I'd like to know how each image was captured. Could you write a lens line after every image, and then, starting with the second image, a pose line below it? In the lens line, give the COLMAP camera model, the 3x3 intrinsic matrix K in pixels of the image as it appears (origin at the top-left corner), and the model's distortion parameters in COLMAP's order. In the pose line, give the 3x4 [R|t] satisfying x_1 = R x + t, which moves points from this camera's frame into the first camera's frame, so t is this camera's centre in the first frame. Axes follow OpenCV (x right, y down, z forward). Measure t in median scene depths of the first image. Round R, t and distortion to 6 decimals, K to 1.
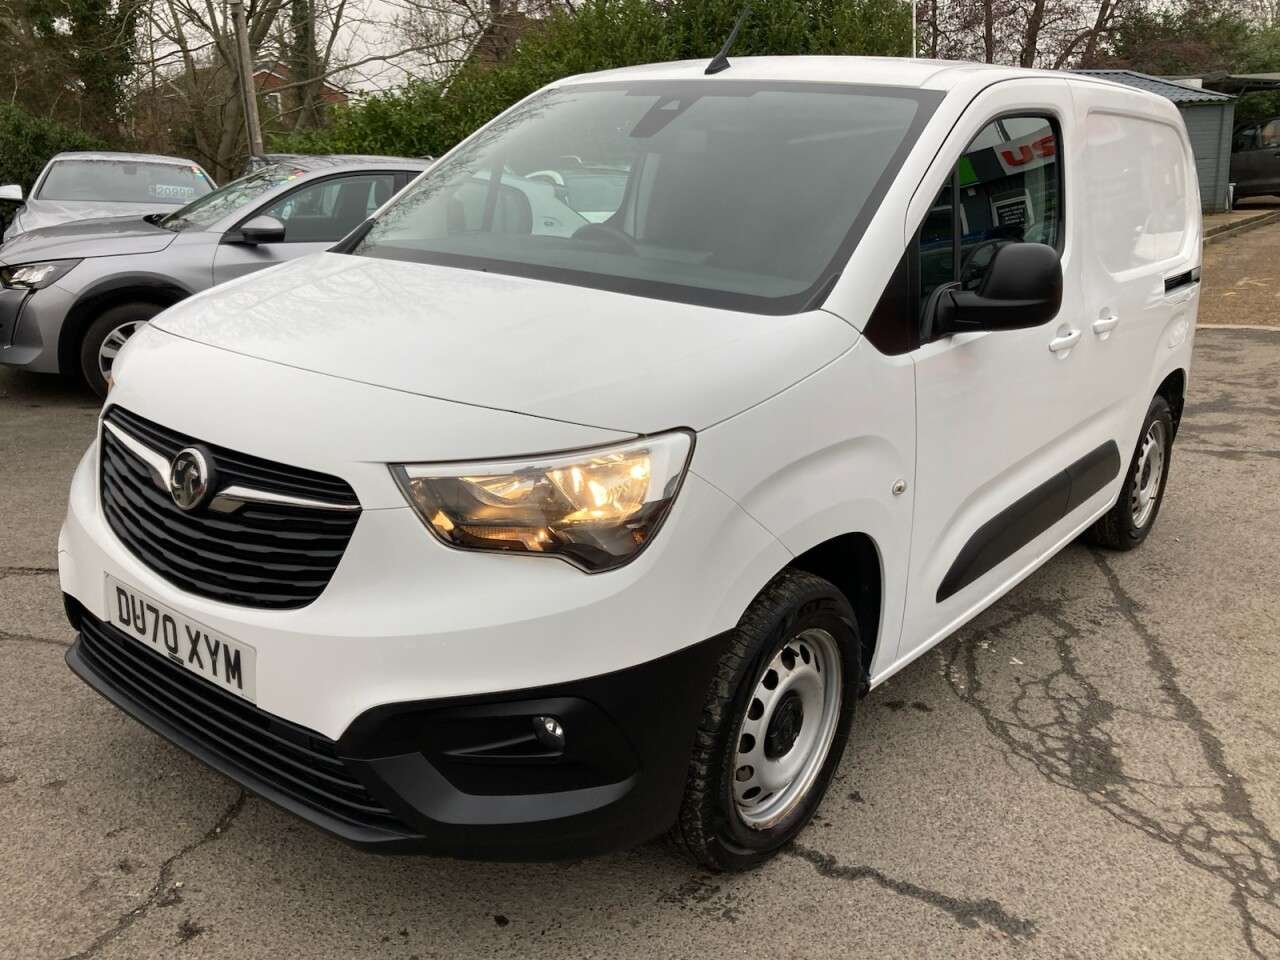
lens RADIAL K [[1084.6, 0, 626.8], [0, 1084.6, 477.5], [0, 0, 1]] dist [0.019525, 0.007546]
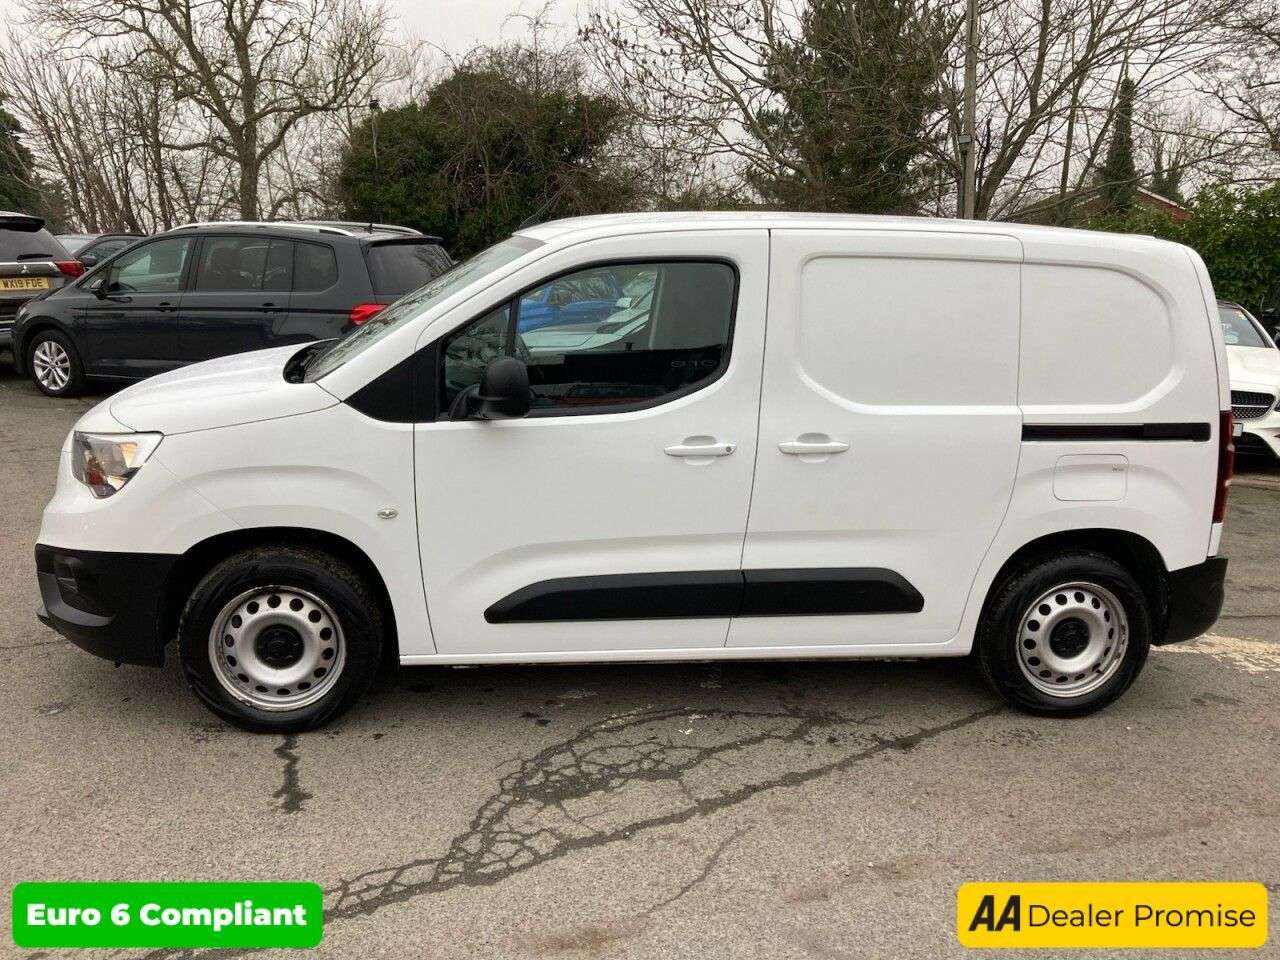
lens RADIAL K [[1076.2, 0, 651.5], [0, 1076.2, 483.4], [0, 0, 1]] dist [0.007498, 0.003650]
pose [[0.739006, 0.142705, -0.658412, 1.326952], [-0.205289, 0.978530, -0.018330, -0.069919], [0.641660, 0.148710, 0.752435, 0.133403]]
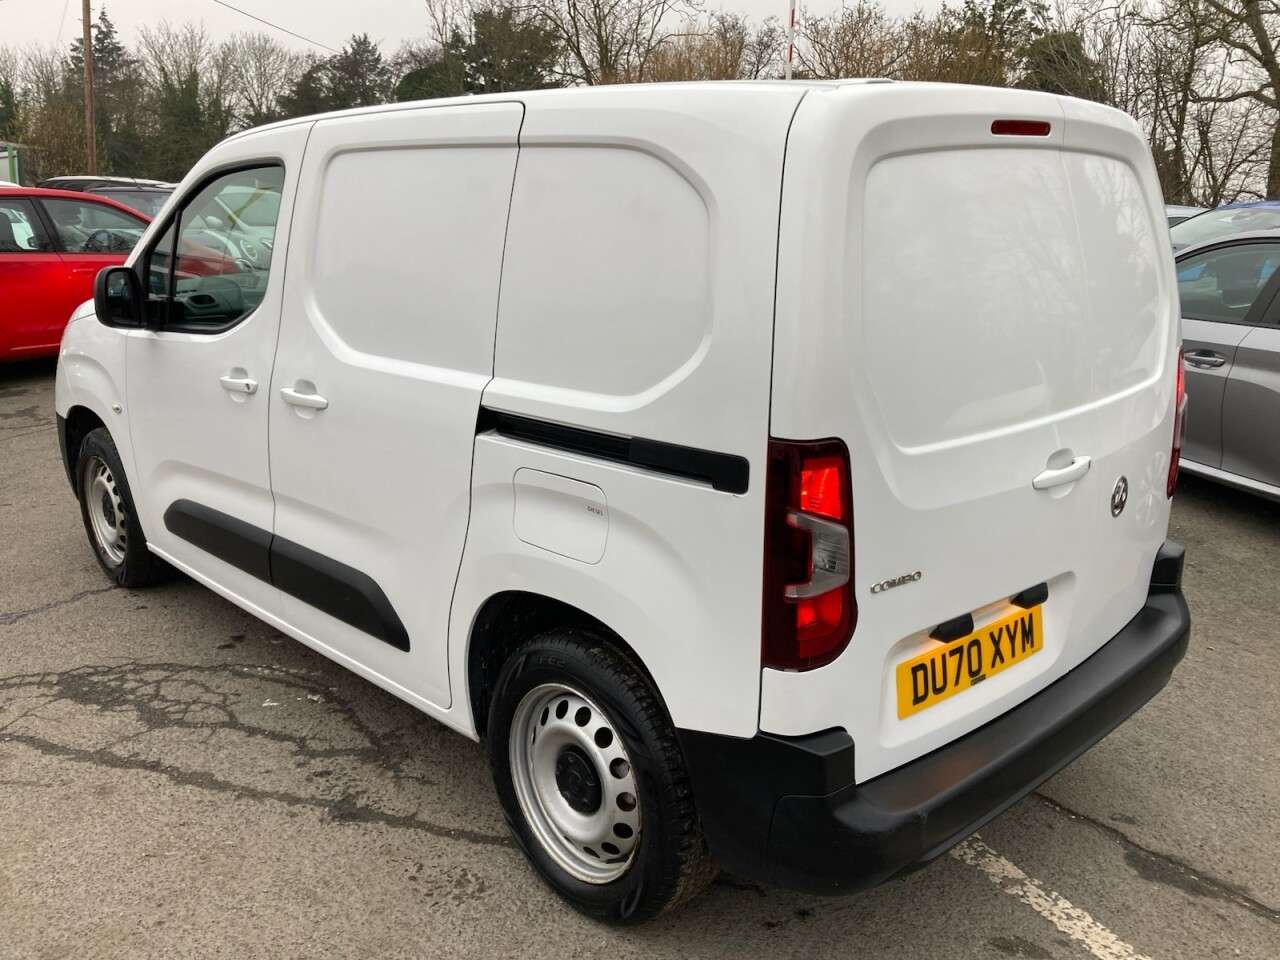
lens RADIAL K [[1121.8, 0, 655.6], [0, 1121.8, 469.7], [0, 0, 1]] dist [-0.042884, 0.098826]
pose [[-0.111850, 0.214298, -0.970343, 1.641021], [-0.289822, 0.926983, 0.238129, -0.488257], [0.950522, 0.307861, -0.041575, 1.701309]]
